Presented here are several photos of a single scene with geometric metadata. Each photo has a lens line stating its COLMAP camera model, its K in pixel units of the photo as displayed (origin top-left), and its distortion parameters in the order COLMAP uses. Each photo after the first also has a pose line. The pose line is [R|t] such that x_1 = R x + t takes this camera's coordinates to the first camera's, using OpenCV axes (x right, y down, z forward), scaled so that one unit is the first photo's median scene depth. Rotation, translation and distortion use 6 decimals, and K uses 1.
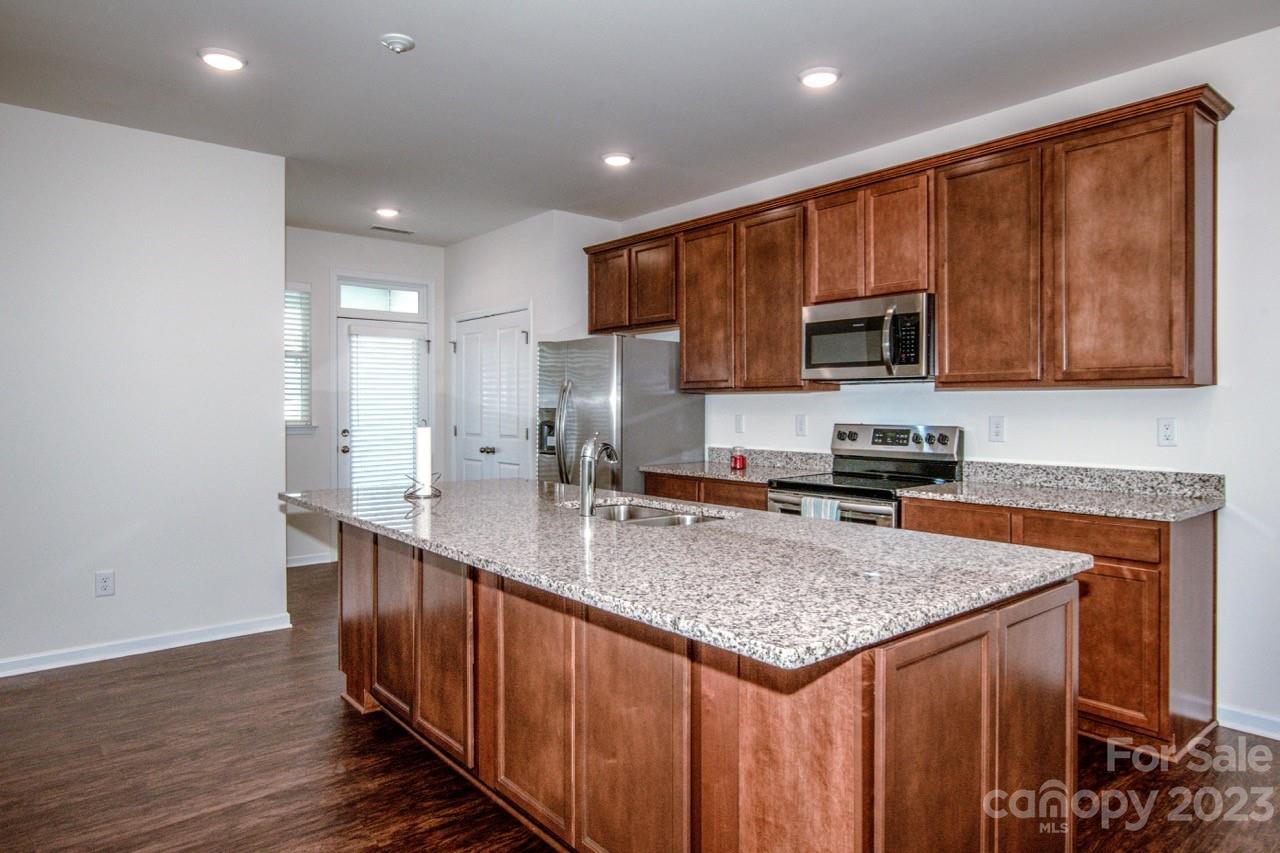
lens RADIAL K [[788.5, 0, 644.0], [0, 788.5, 415.7], [0, 0, 1]] dist [-0.017175, -0.000282]
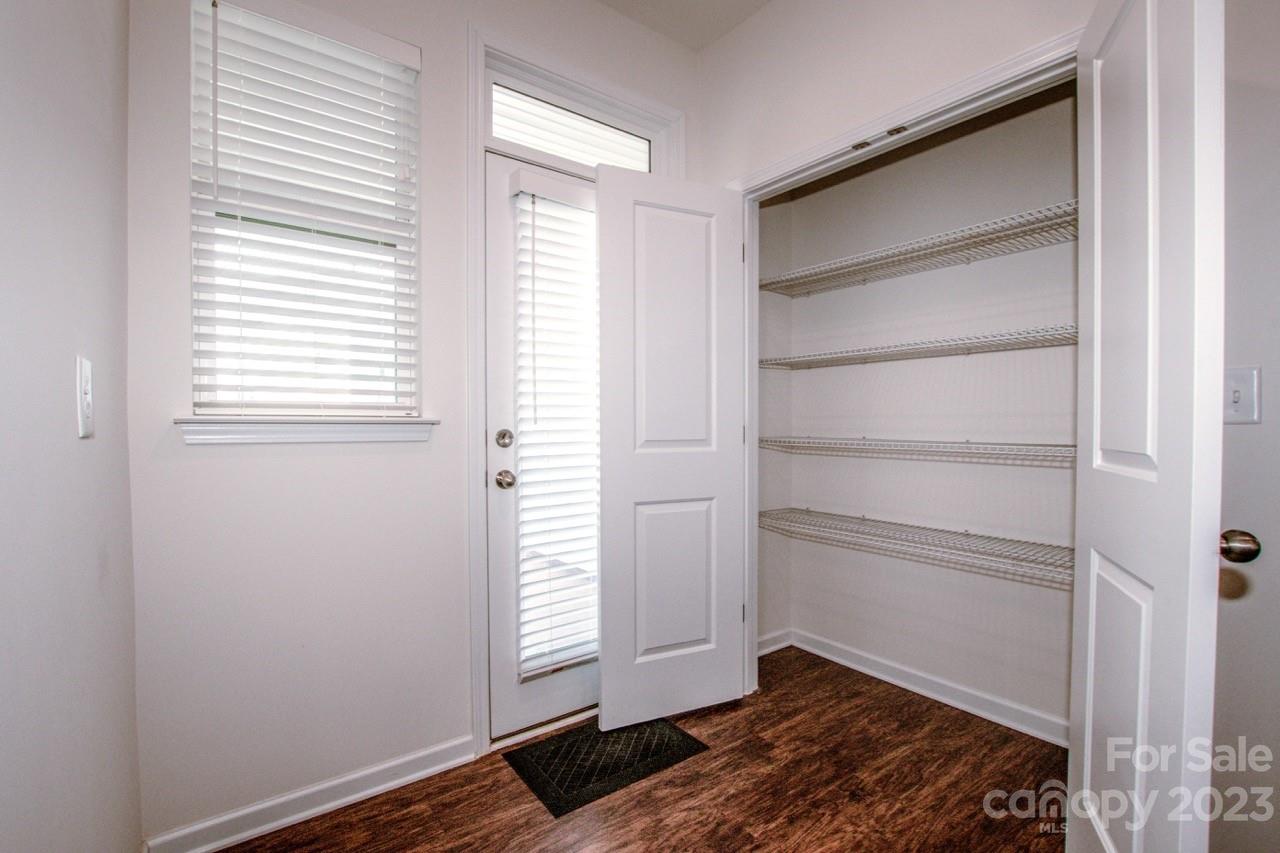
lens RADIAL K [[570.6, 0, 653.0], [0, 570.6, 436.0], [0, 0, 1]] dist [-0.034238, 0.003007]
pose [[0.999650, -0.001011, -0.026424, -0.443842], [0.001194, 0.999975, 0.006915, 0.027840], [0.026416, -0.006944, 0.999627, 1.063930]]
